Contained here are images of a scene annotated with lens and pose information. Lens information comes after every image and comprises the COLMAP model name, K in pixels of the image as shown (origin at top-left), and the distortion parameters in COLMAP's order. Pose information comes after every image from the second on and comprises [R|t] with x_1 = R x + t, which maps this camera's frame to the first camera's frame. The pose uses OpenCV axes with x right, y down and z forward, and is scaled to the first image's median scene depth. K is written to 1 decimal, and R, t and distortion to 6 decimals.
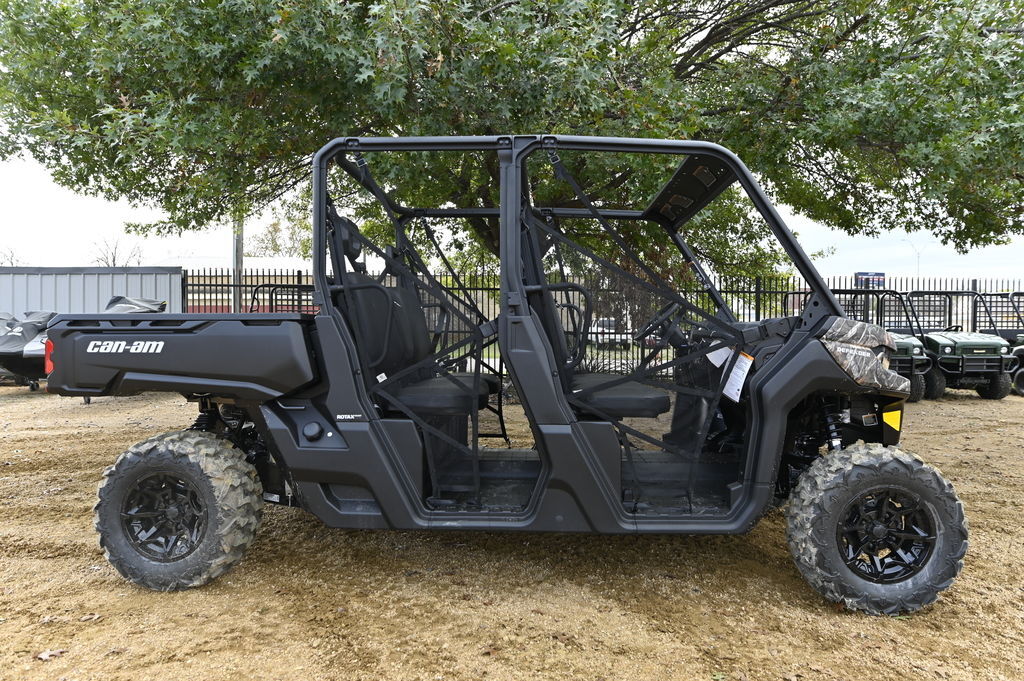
lens RADIAL K [[595.3, 0, 512.0], [0, 595.3, 340.5], [0, 0, 1]] dist [-0.024766, -0.000537]
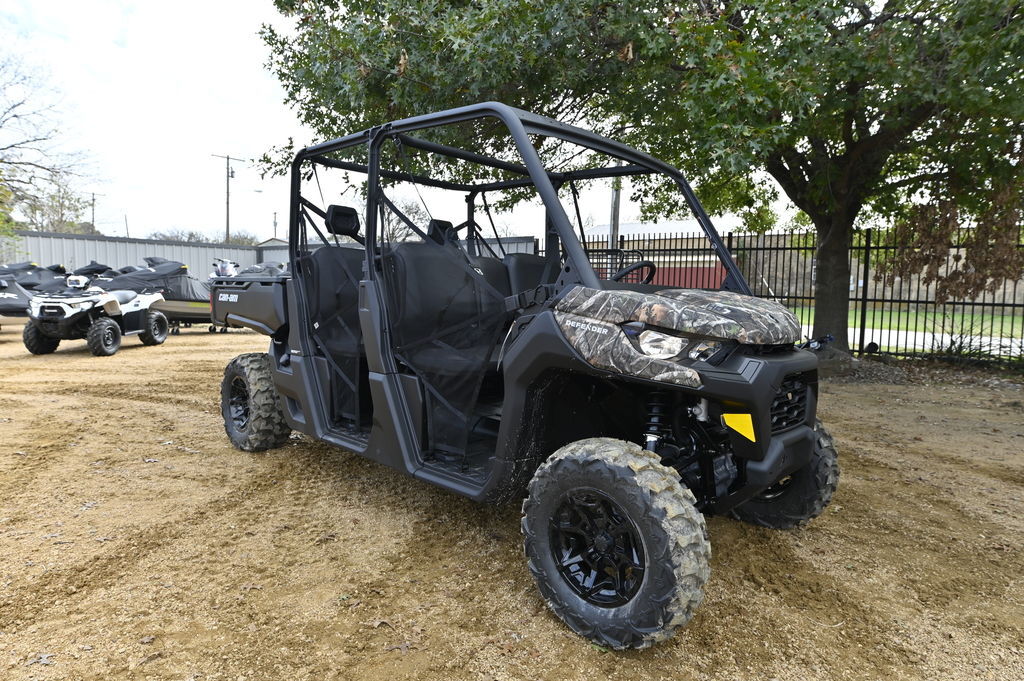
lens RADIAL K [[595.3, 0, 512.0], [0, 595.3, 340.5], [0, 0, 1]] dist [-0.024766, -0.000537]
pose [[0.751345, 0.074261, -0.655718, 1.023572], [-0.031965, 0.996577, 0.076238, -0.021879], [0.659135, -0.036321, 0.751147, 0.280932]]
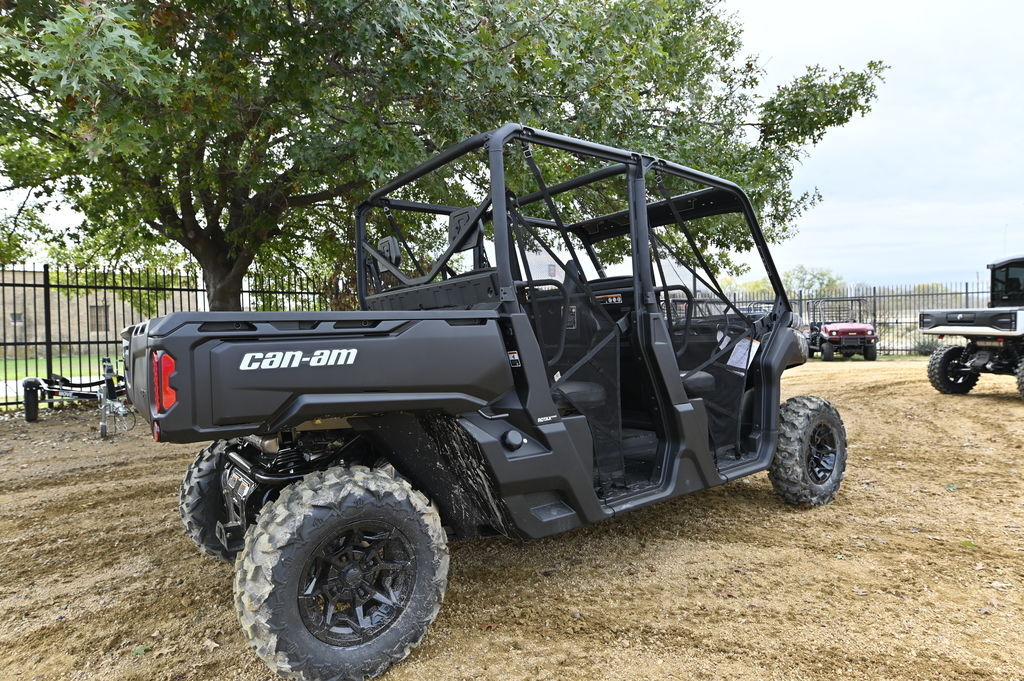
lens RADIAL K [[595.3, 0, 512.0], [0, 595.3, 340.5], [0, 0, 1]] dist [-0.024766, -0.000537]
pose [[0.768373, -0.032815, 0.639161, -0.922740], [0.043951, 0.999032, -0.001546, 0.001165], [-0.638491, 0.029280, 0.769072, 0.291024]]
